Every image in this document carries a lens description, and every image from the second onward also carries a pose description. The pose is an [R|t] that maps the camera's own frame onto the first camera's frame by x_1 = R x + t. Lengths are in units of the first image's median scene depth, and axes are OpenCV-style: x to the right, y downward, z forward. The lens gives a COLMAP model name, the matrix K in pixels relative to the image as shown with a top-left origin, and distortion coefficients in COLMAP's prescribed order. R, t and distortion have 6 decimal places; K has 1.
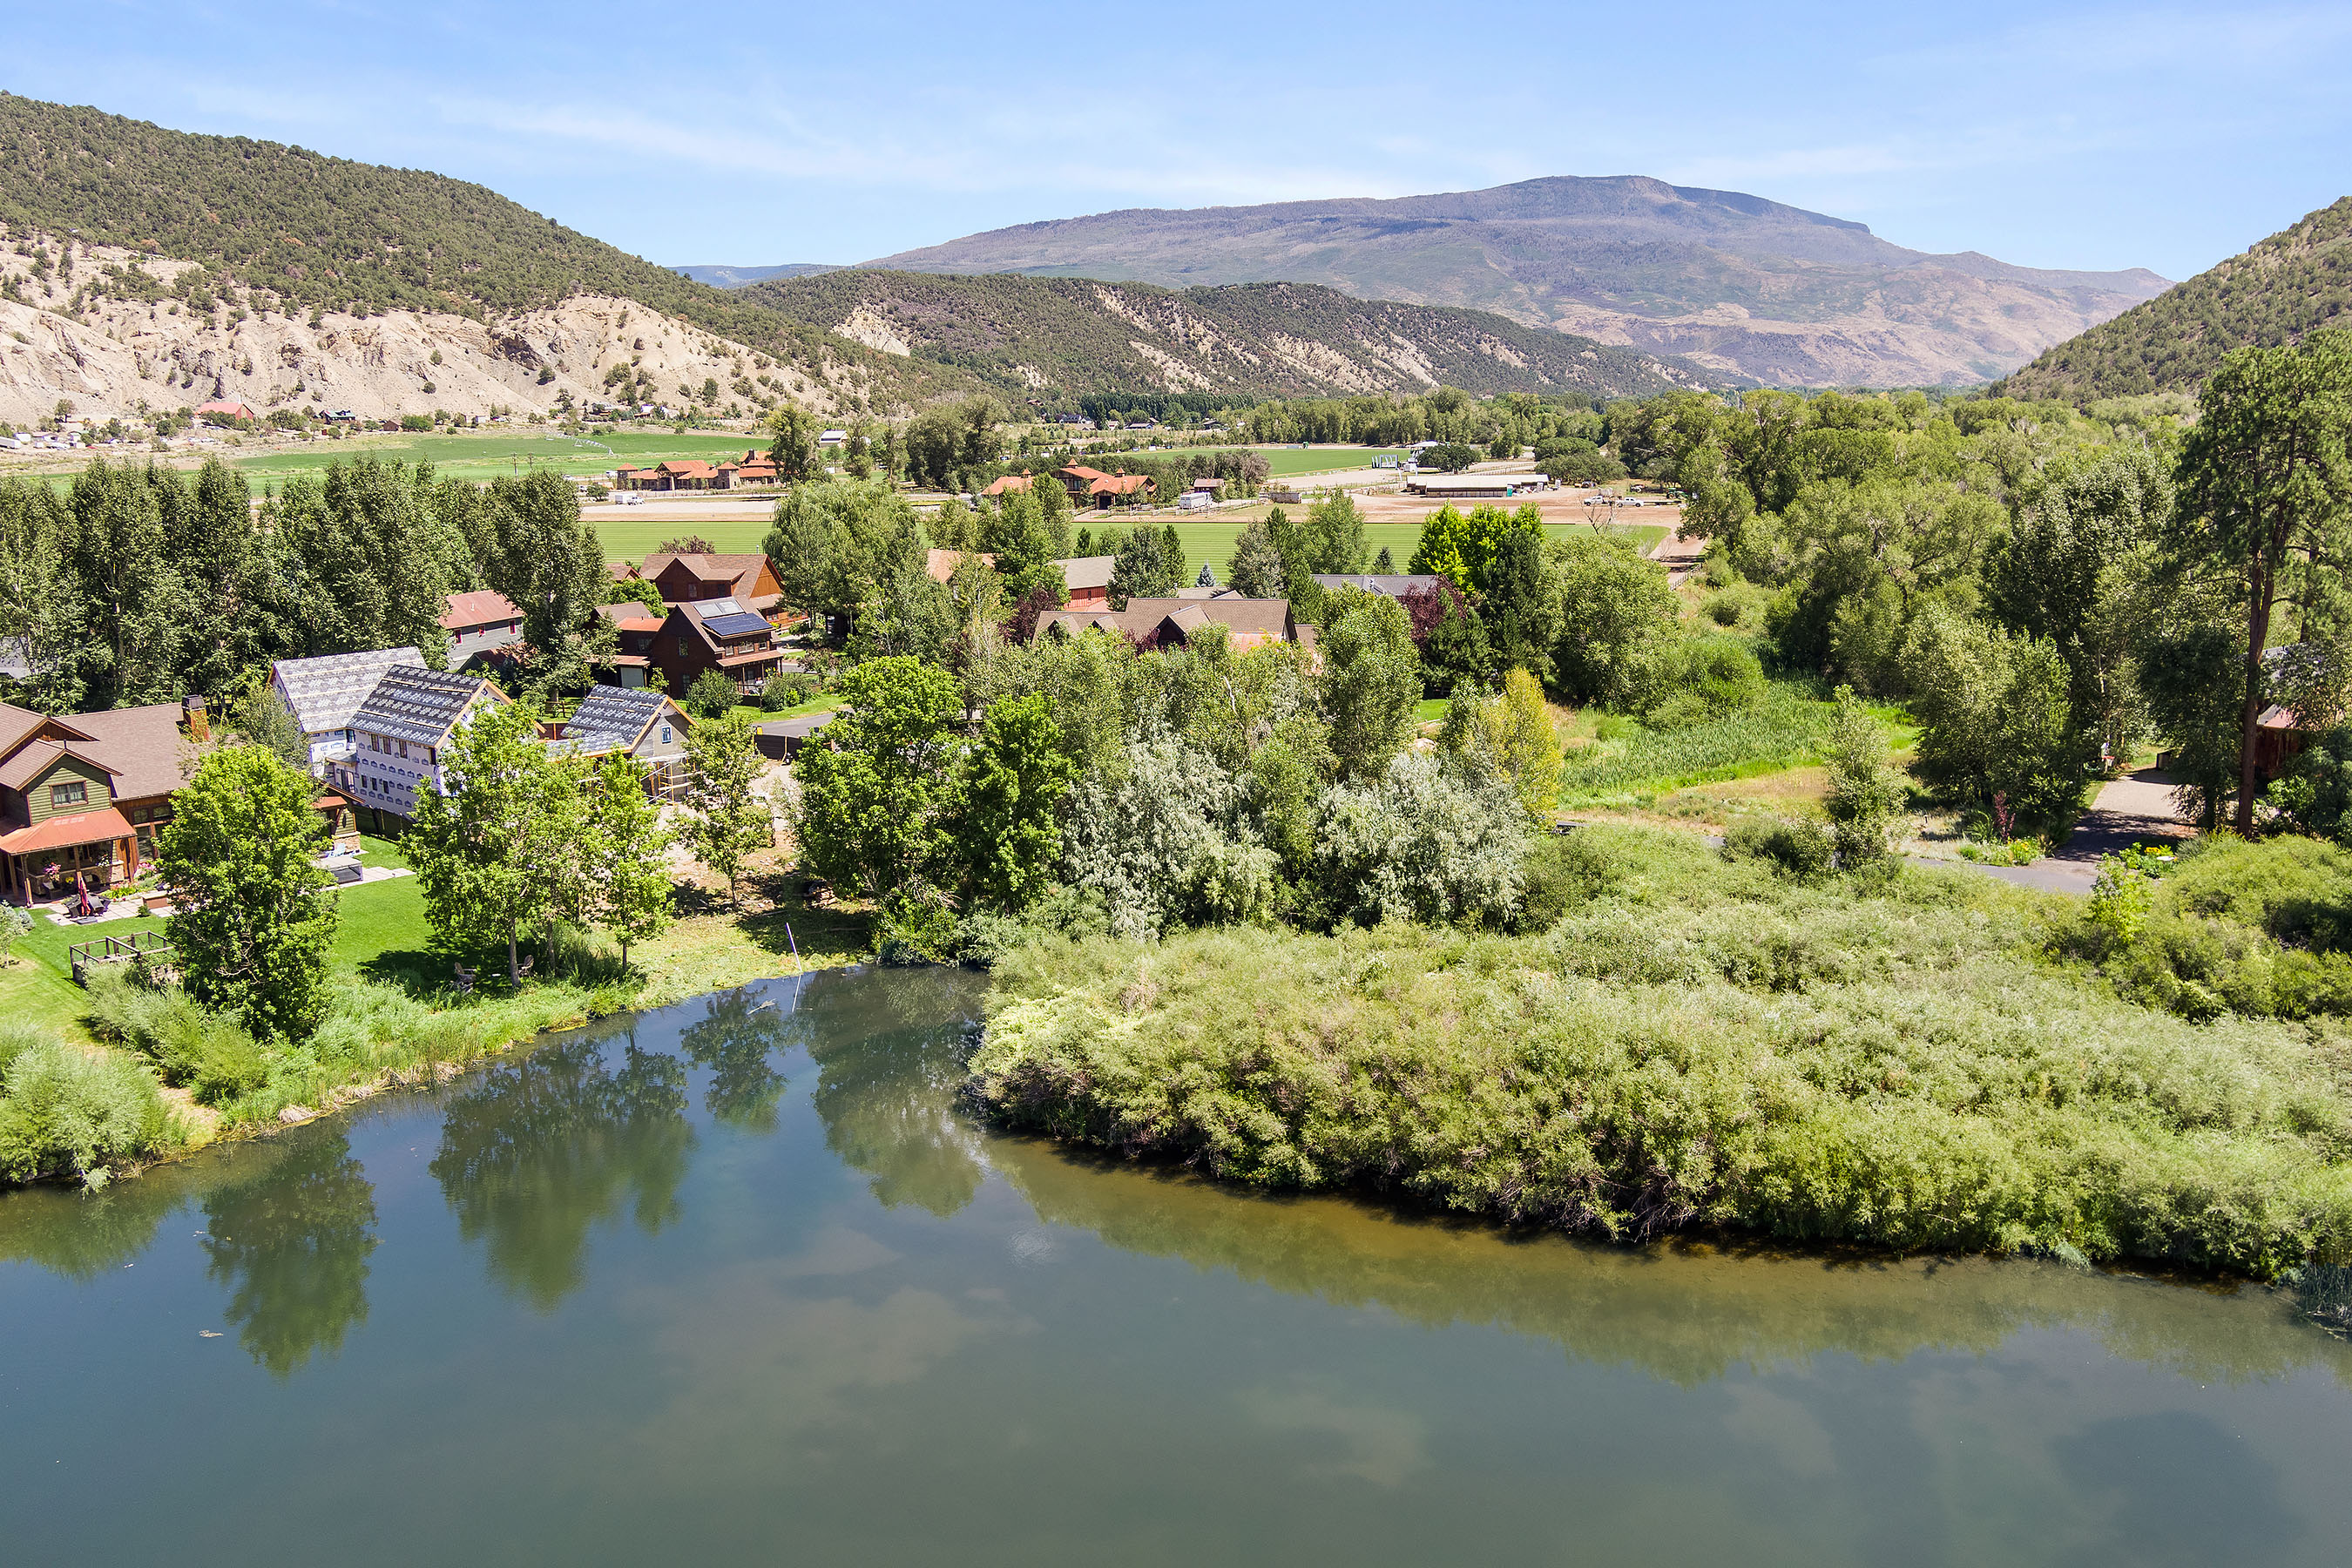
lens RADIAL K [[1865.1, 0, 1176.0], [0, 1865.1, 784.0], [0, 0, 1]] dist [-0.090019, 0.040925]
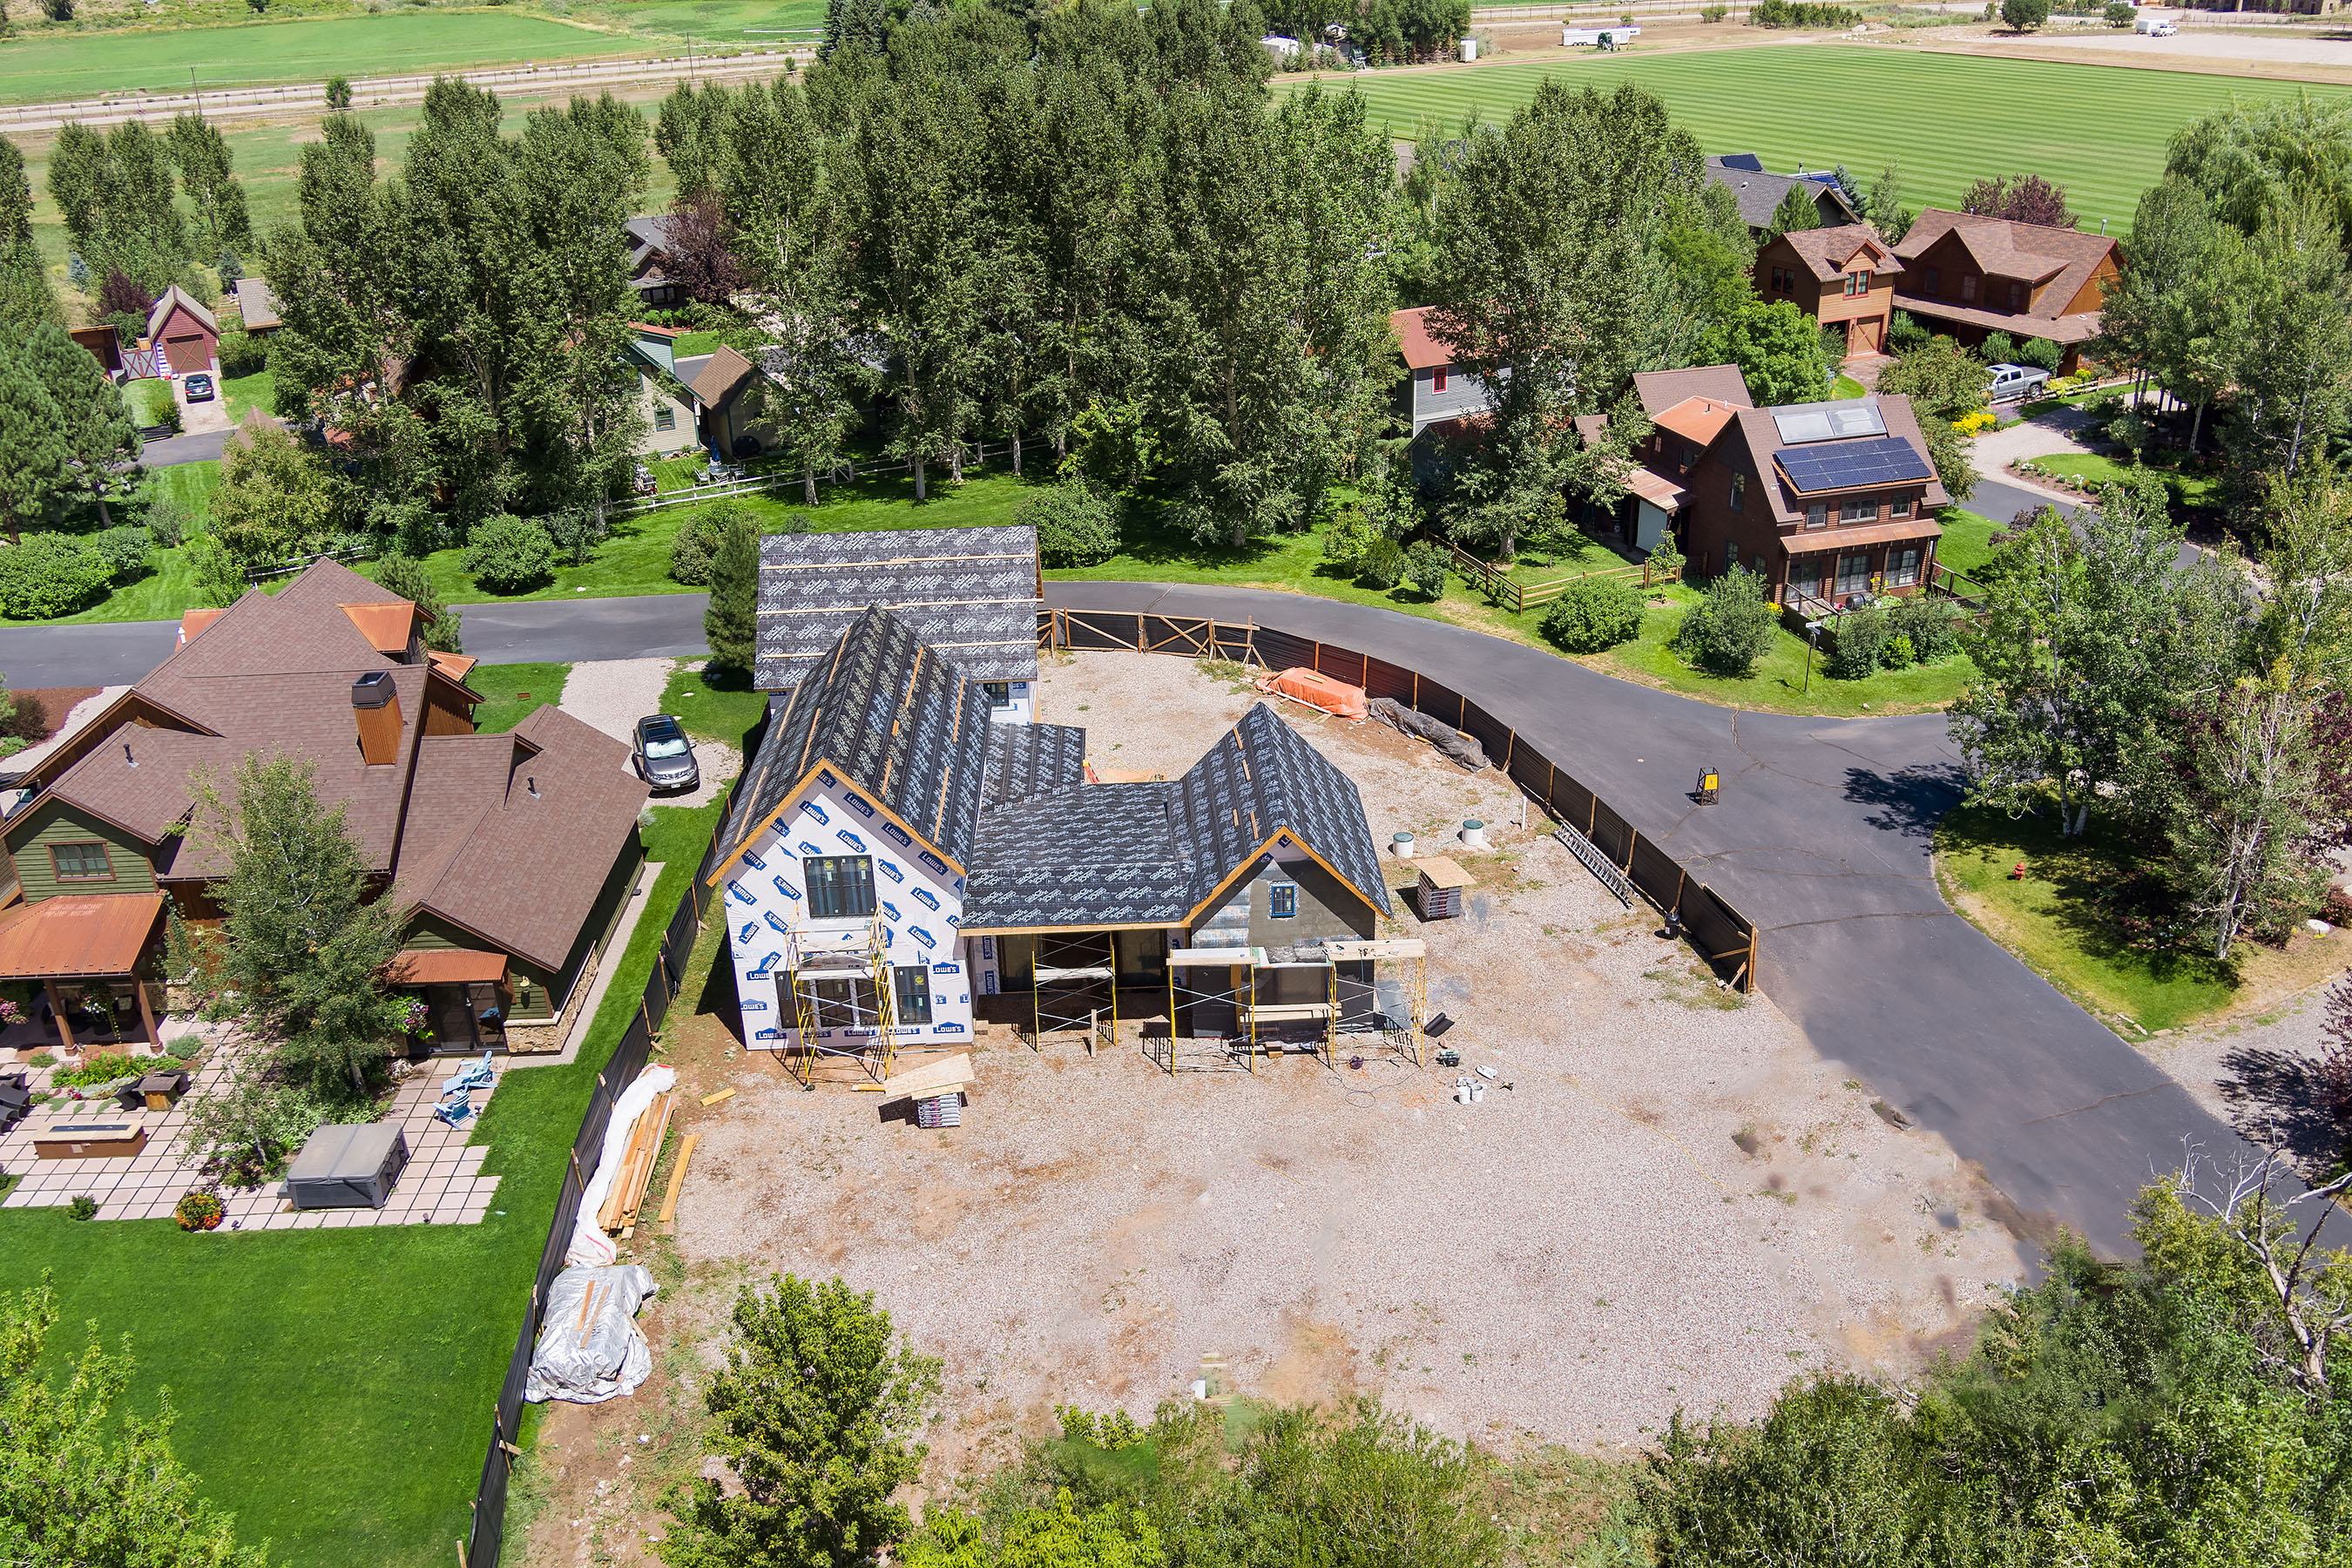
lens RADIAL K [[1865.1, 0, 1176.0], [0, 1865.1, 784.0], [0, 0, 1]] dist [-0.090019, 0.040925]
pose [[0.697184, 0.302283, -0.650046, -0.014704], [-0.118506, 0.942876, 0.311354, -0.144831], [0.707030, -0.140036, 0.693180, 0.538327]]
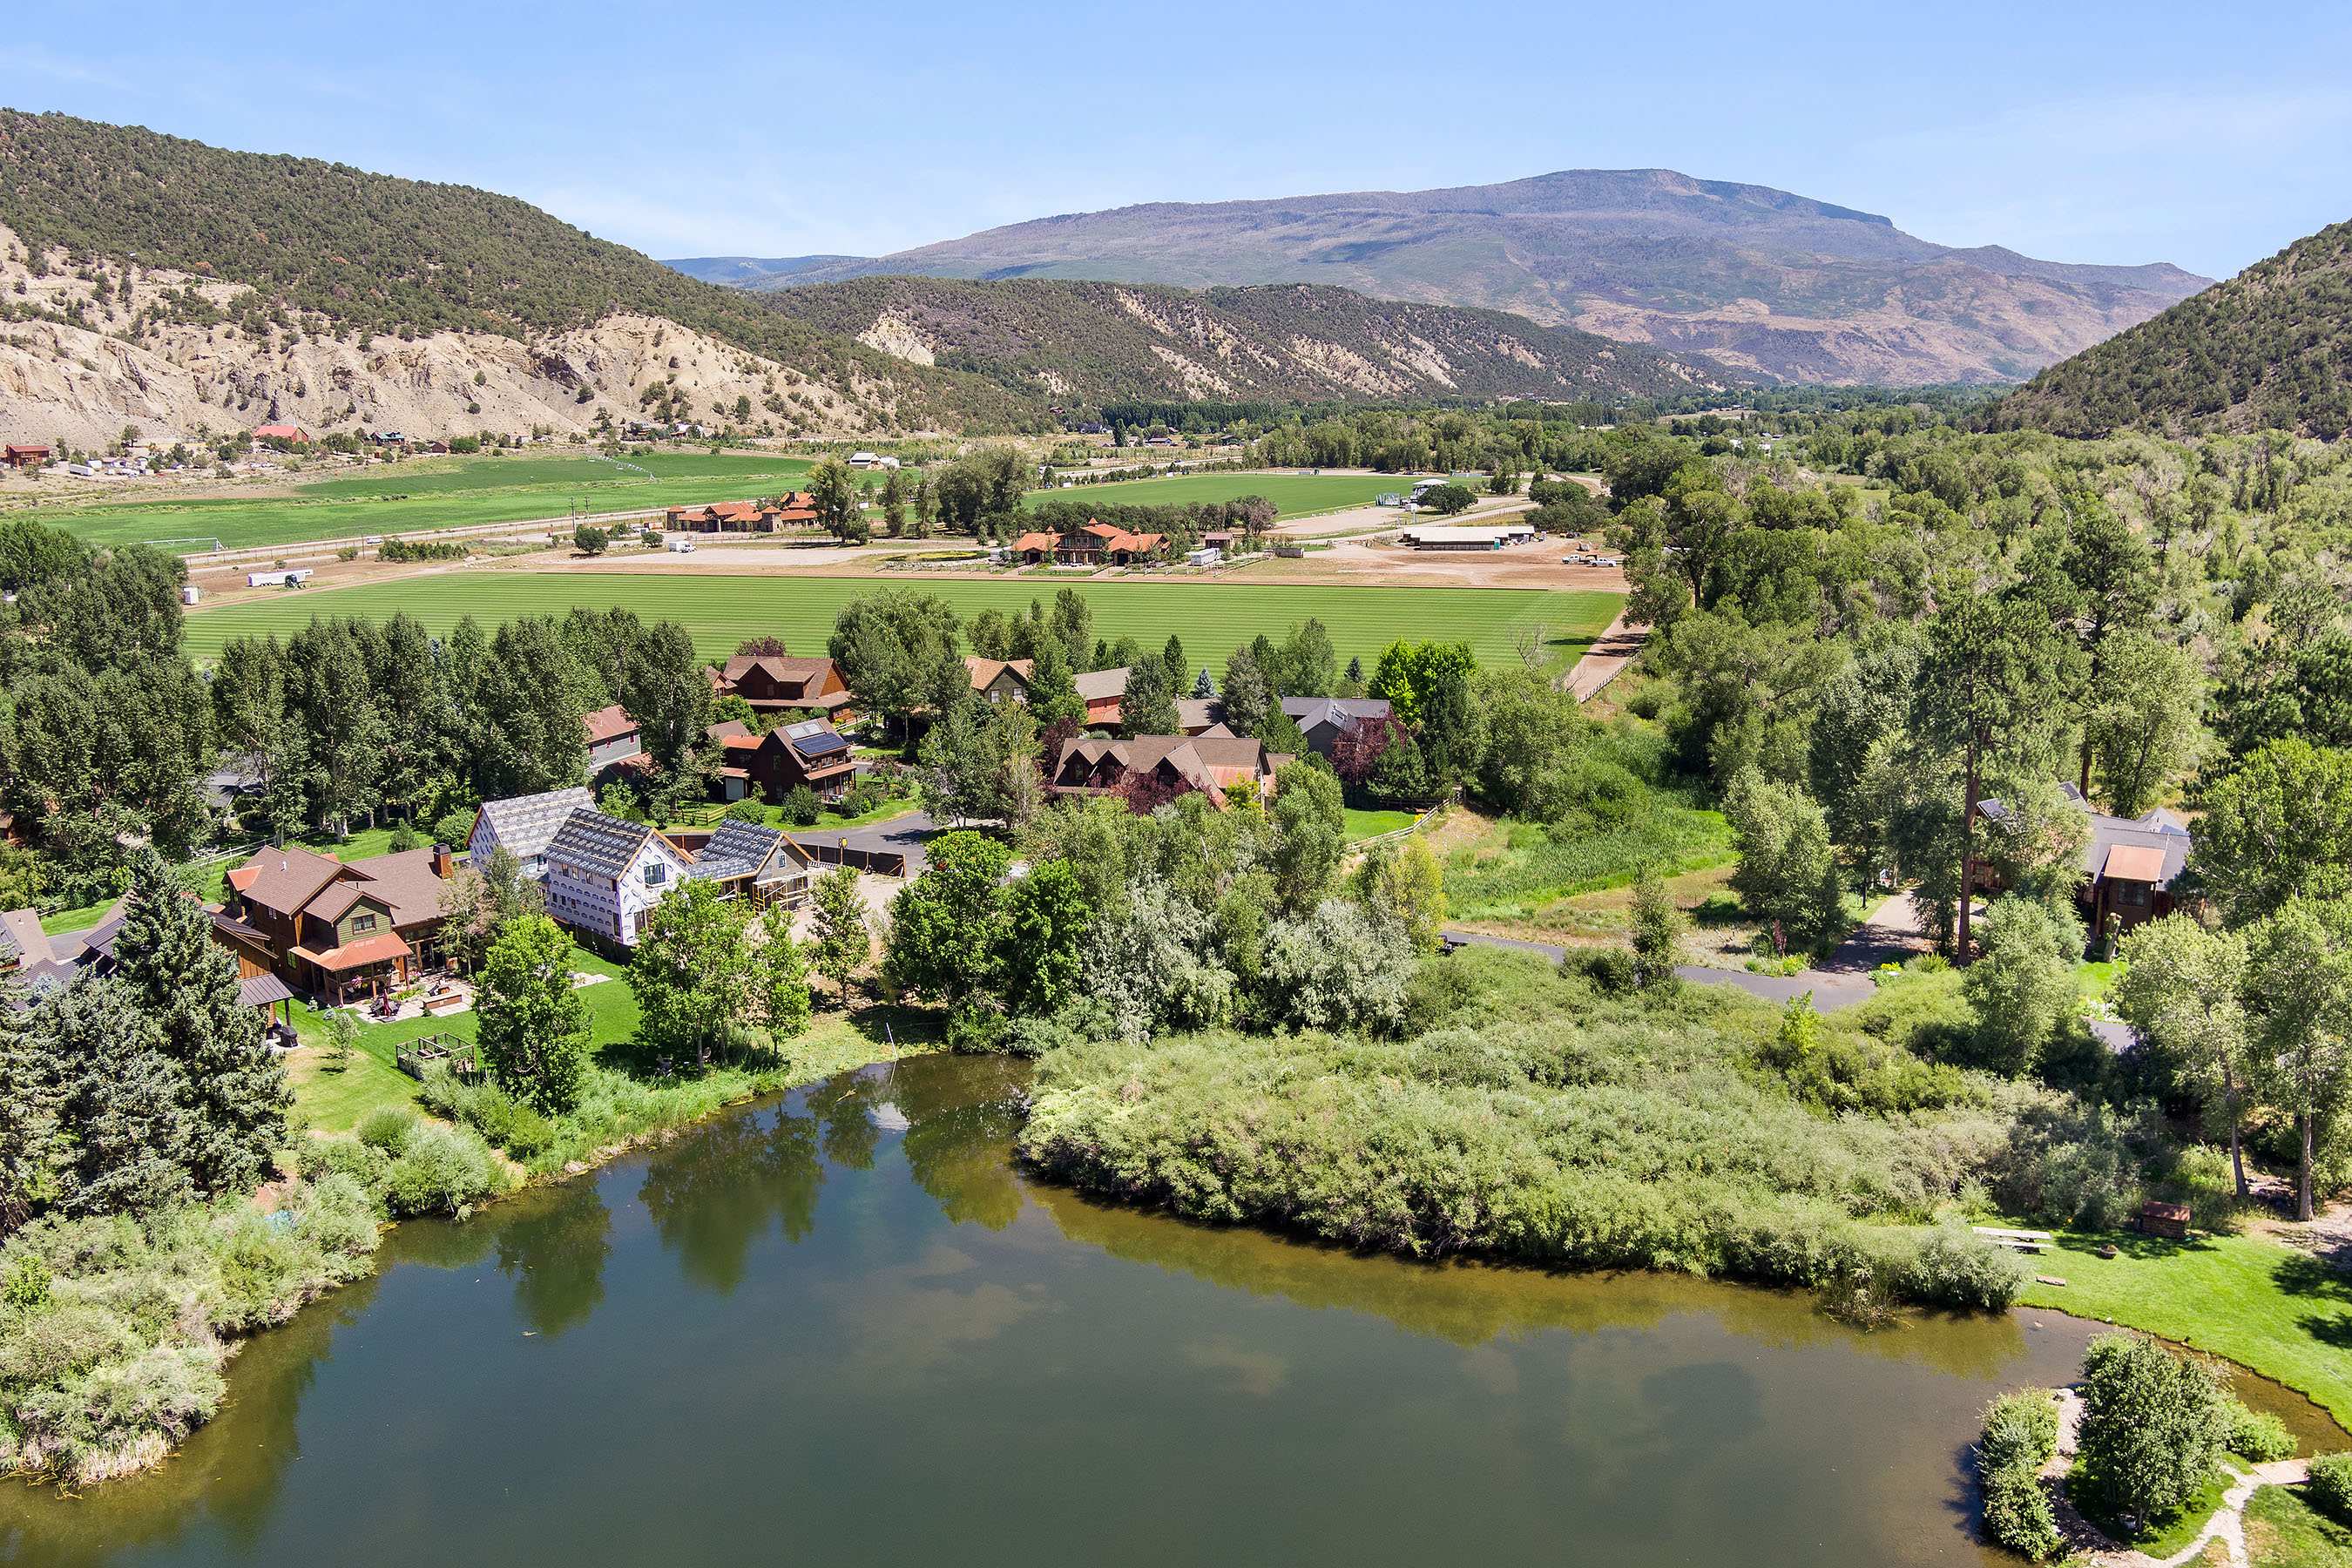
lens RADIAL K [[1865.1, 0, 1176.0], [0, 1865.1, 784.0], [0, 0, 1]] dist [-0.090019, 0.040925]
pose [[0.999934, 0.003559, -0.010913, 0.015448], [-0.003499, 0.999979, 0.005490, -0.070382], [0.010933, -0.005452, 0.999925, -0.249665]]
